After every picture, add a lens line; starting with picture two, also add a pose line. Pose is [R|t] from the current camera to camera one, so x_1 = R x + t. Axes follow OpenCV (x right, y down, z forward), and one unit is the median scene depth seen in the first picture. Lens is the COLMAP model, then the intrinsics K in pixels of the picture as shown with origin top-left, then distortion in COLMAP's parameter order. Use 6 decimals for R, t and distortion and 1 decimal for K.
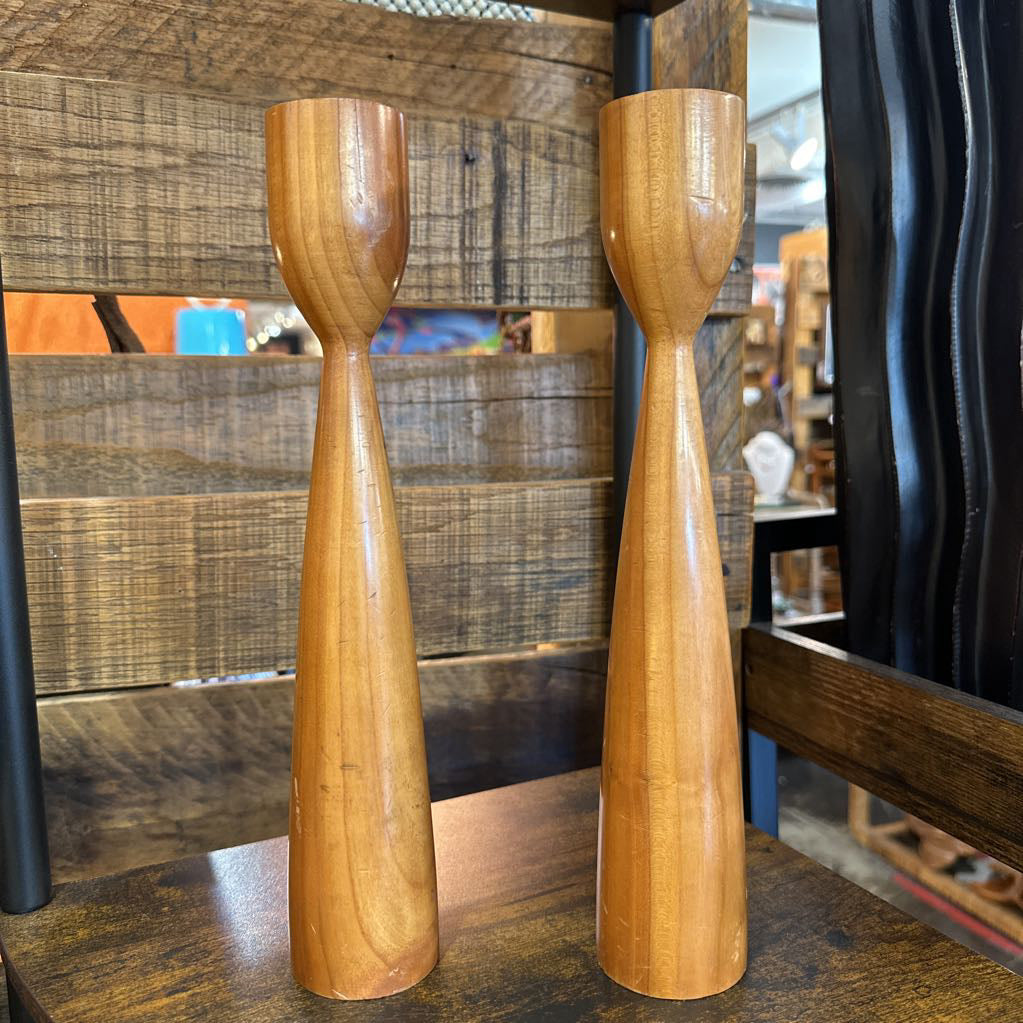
lens RADIAL K [[983.6, 0, 480.7], [0, 983.6, 513.0], [0, 0, 1]] dist [0.104012, -0.214329]
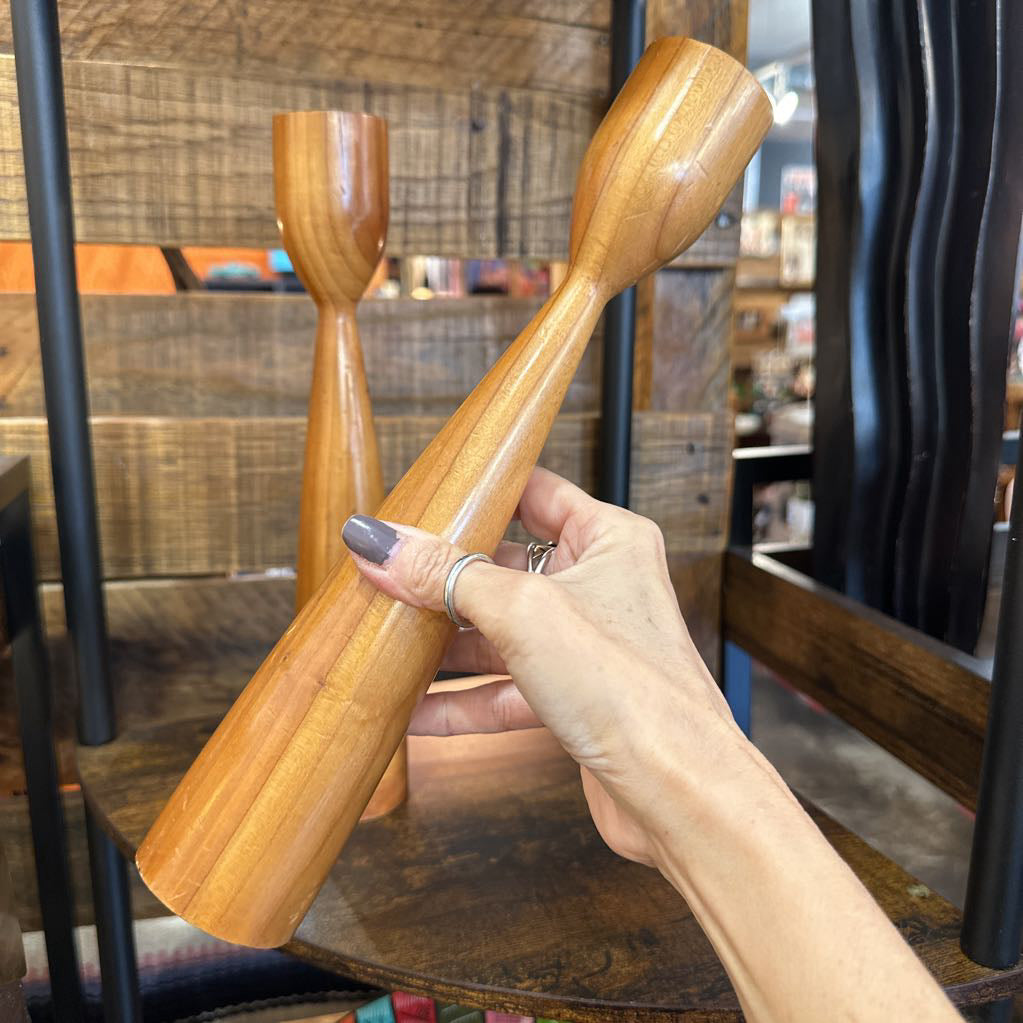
lens RADIAL K [[1007.9, 0, 481.2], [0, 1007.9, 512.5], [0, 0, 1]] dist [0.104592, -0.258986]
pose [[0.993655, 0.043144, -0.103865, 0.130332], [-0.033525, 0.995136, 0.092634, -0.027488], [0.107356, -0.088564, 0.990268, -0.179004]]
